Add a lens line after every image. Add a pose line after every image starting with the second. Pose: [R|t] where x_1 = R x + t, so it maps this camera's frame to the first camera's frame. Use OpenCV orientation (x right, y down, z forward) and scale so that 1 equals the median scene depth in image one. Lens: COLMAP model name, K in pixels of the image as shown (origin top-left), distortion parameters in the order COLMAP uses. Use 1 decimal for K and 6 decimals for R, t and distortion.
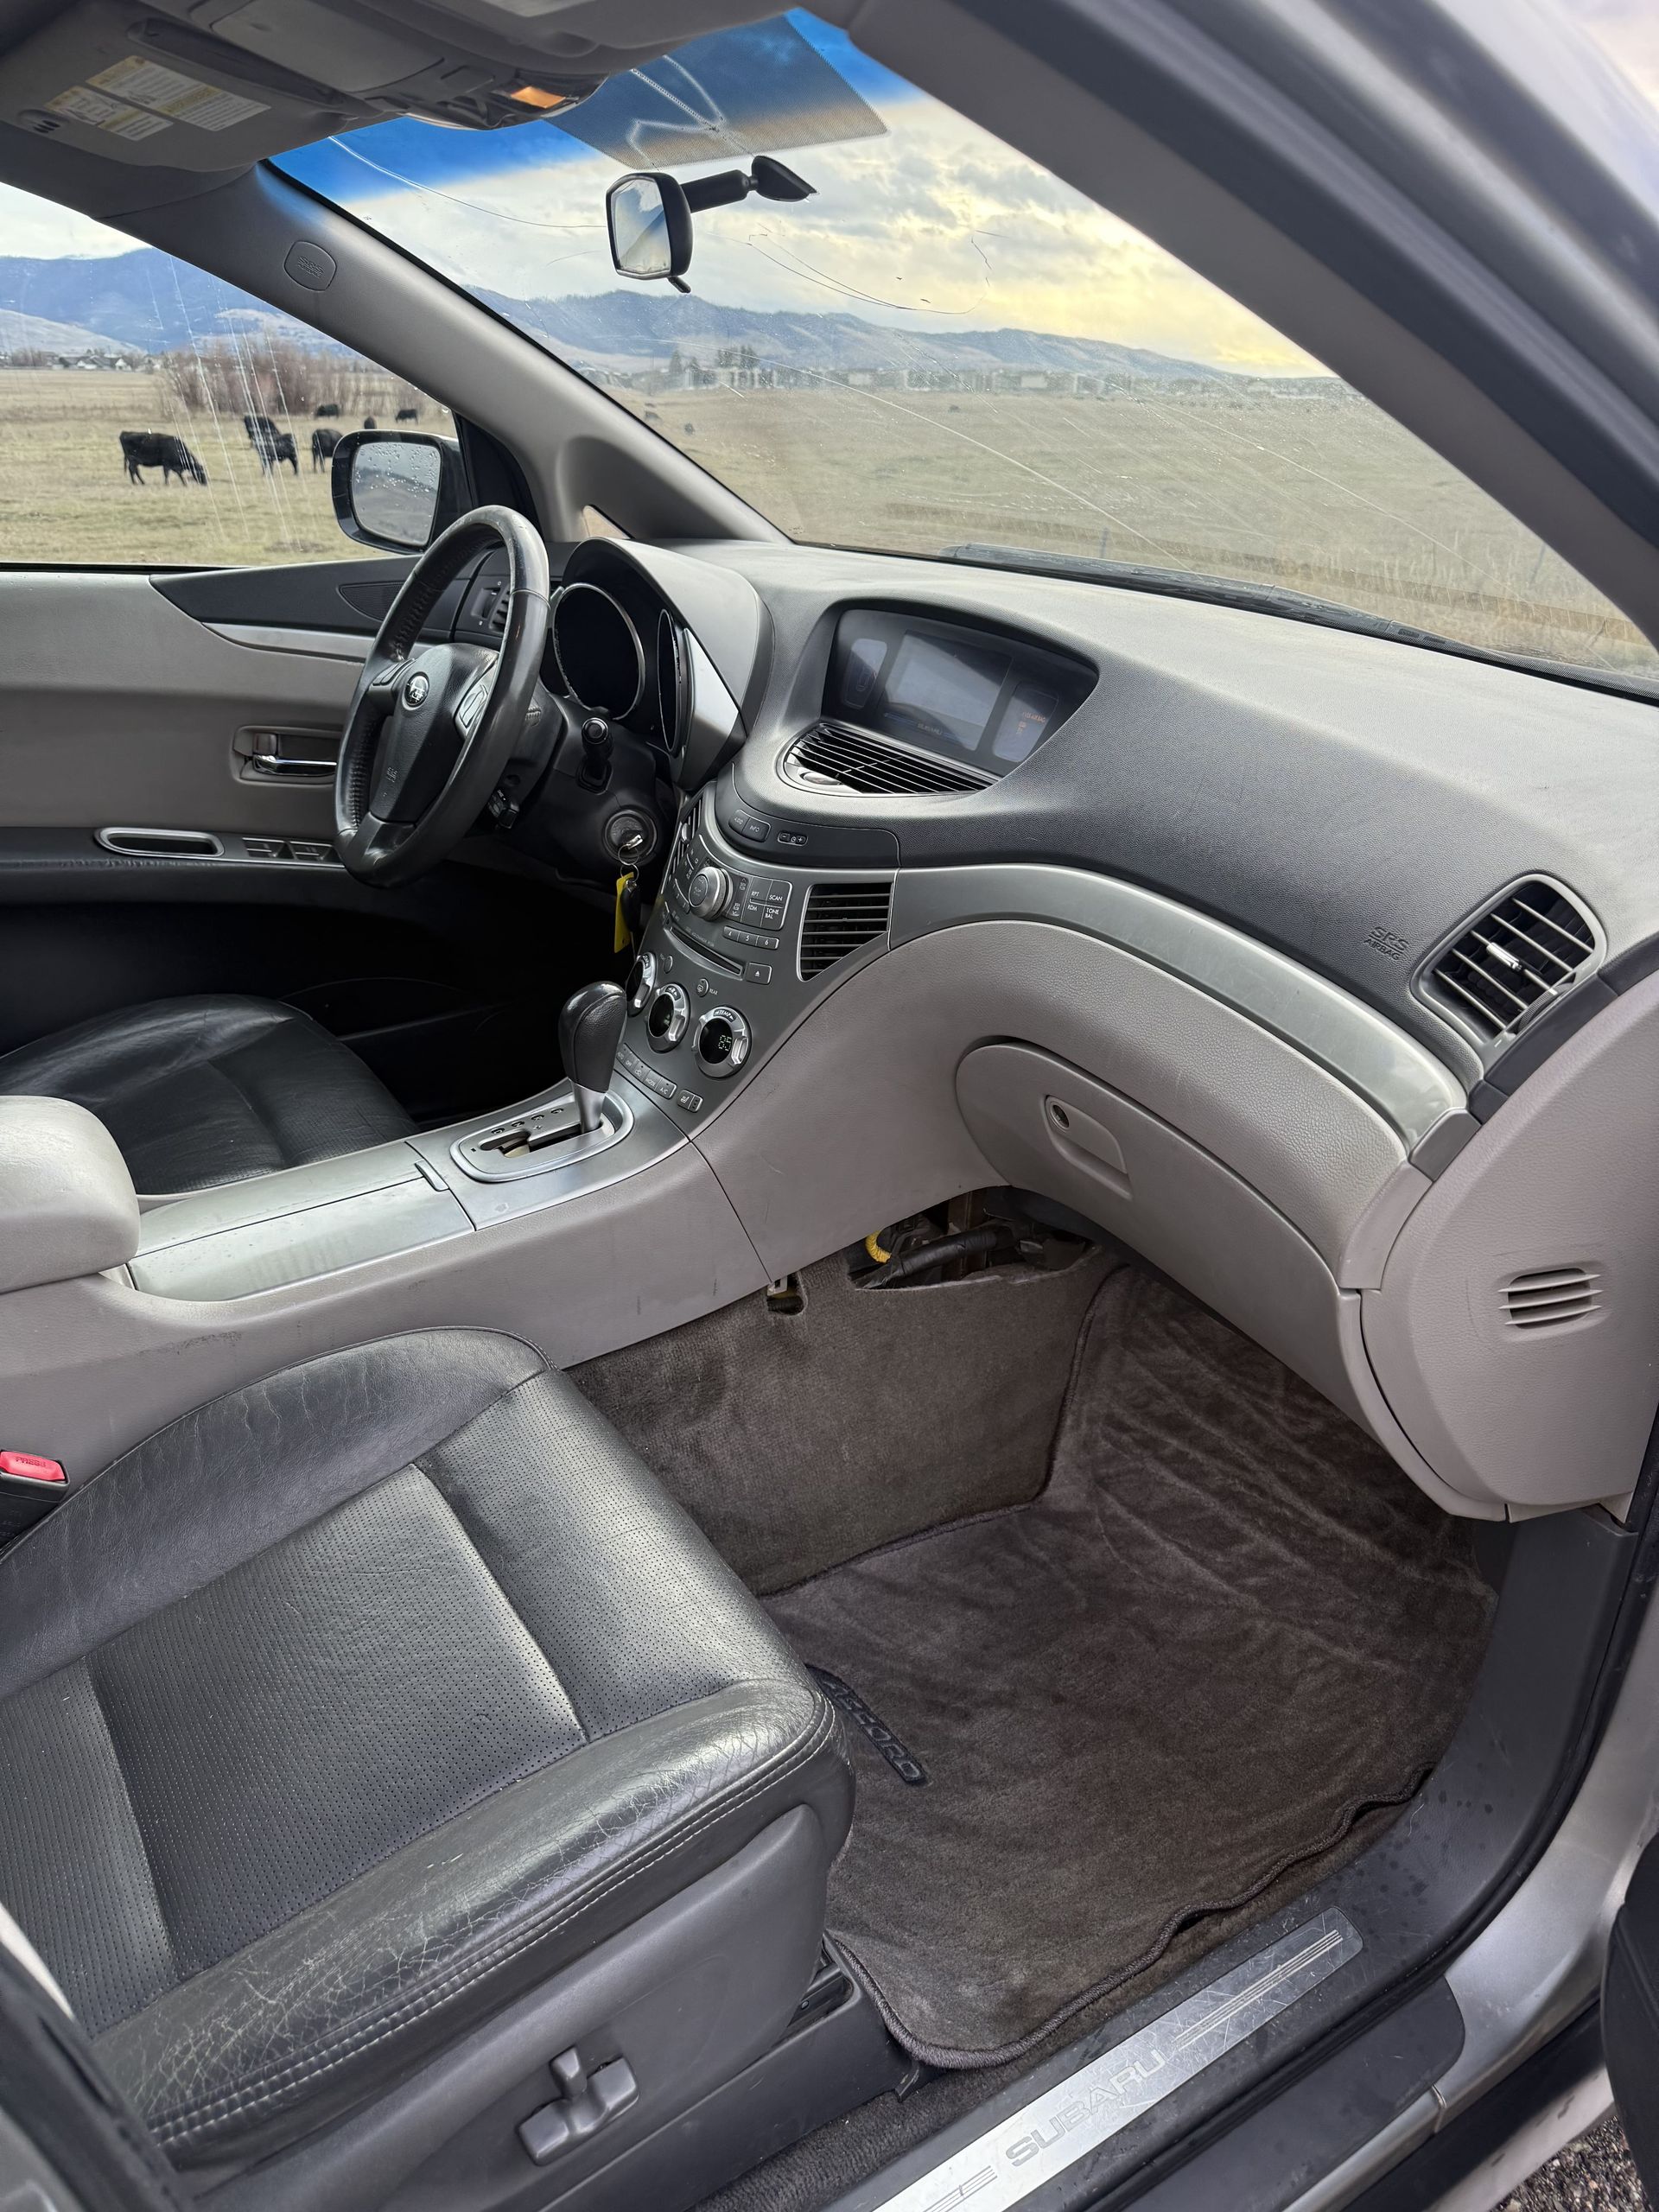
lens RADIAL K [[1585.6, 0, 821.2], [0, 1585.6, 1067.7], [0, 0, 1]] dist [0.066008, -0.071455]
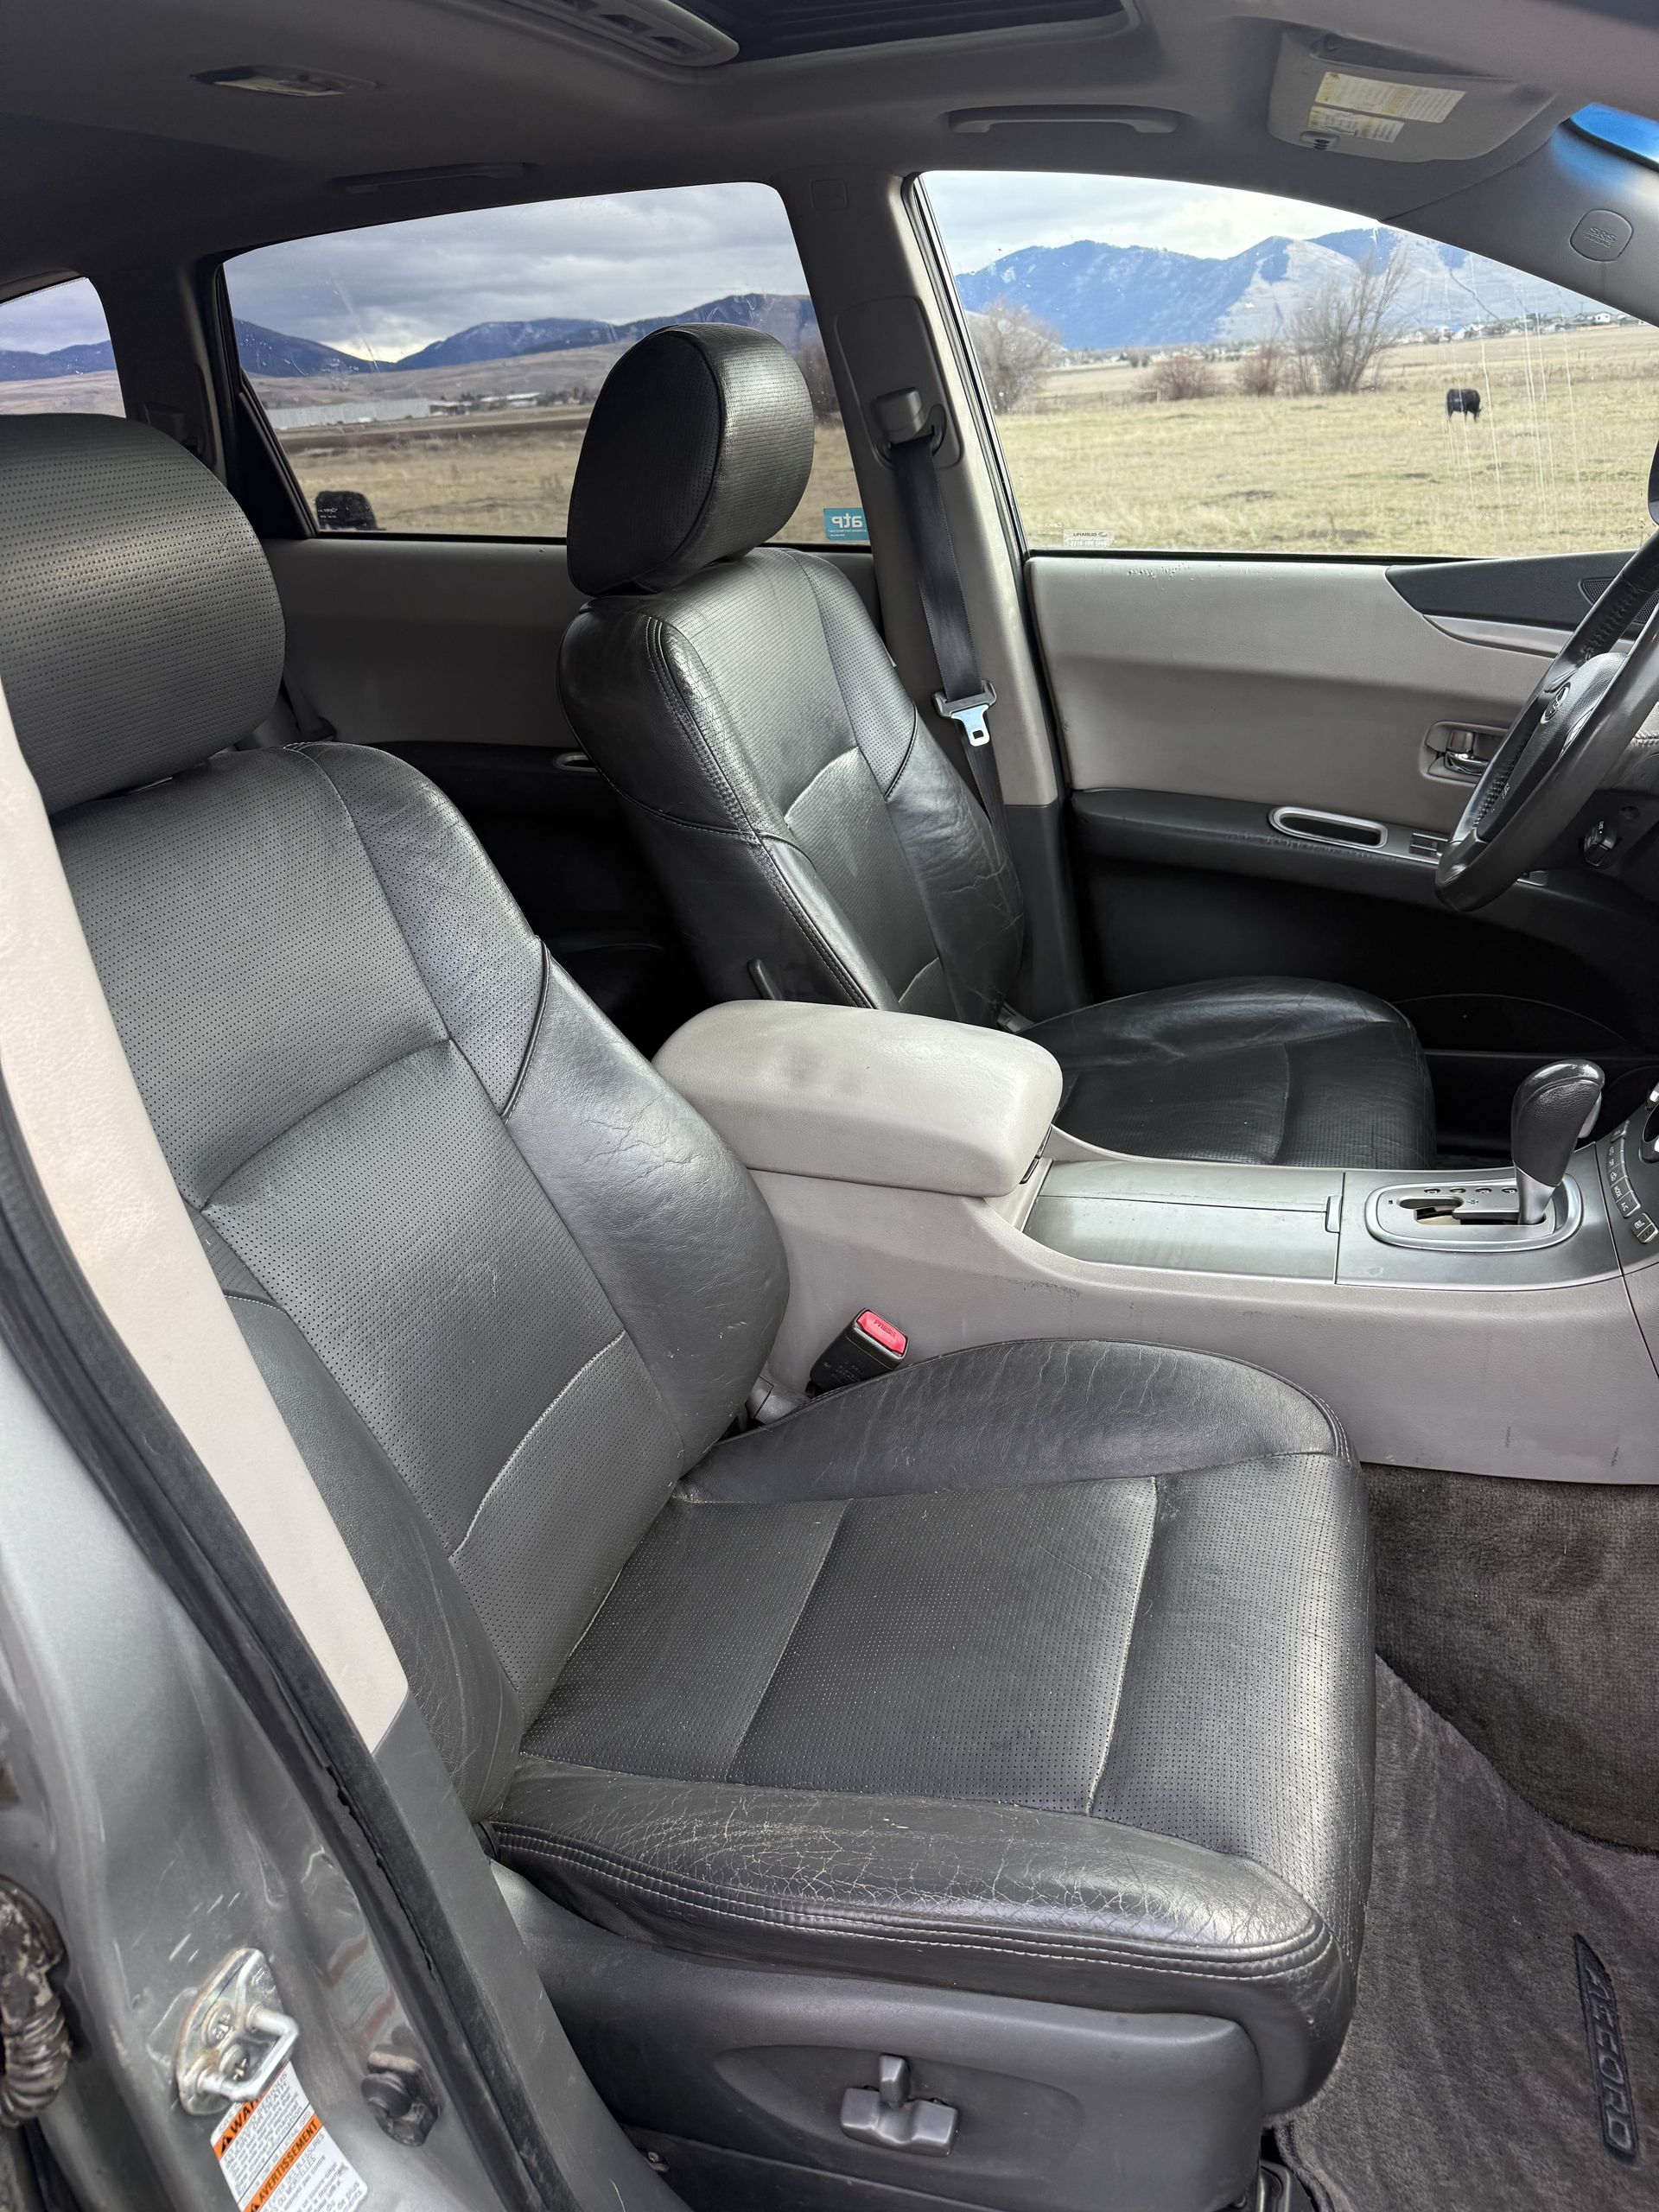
lens RADIAL K [[1571.6, 0, 762.5], [0, 1571.6, 1051.1], [0, 0, 1]] dist [-0.003261, -0.003739]
pose [[0.627810, 0.244935, -0.738825, 0.203858], [-0.234940, 0.964558, 0.120131, -0.056803], [0.742064, 0.098160, 0.663104, 0.120568]]
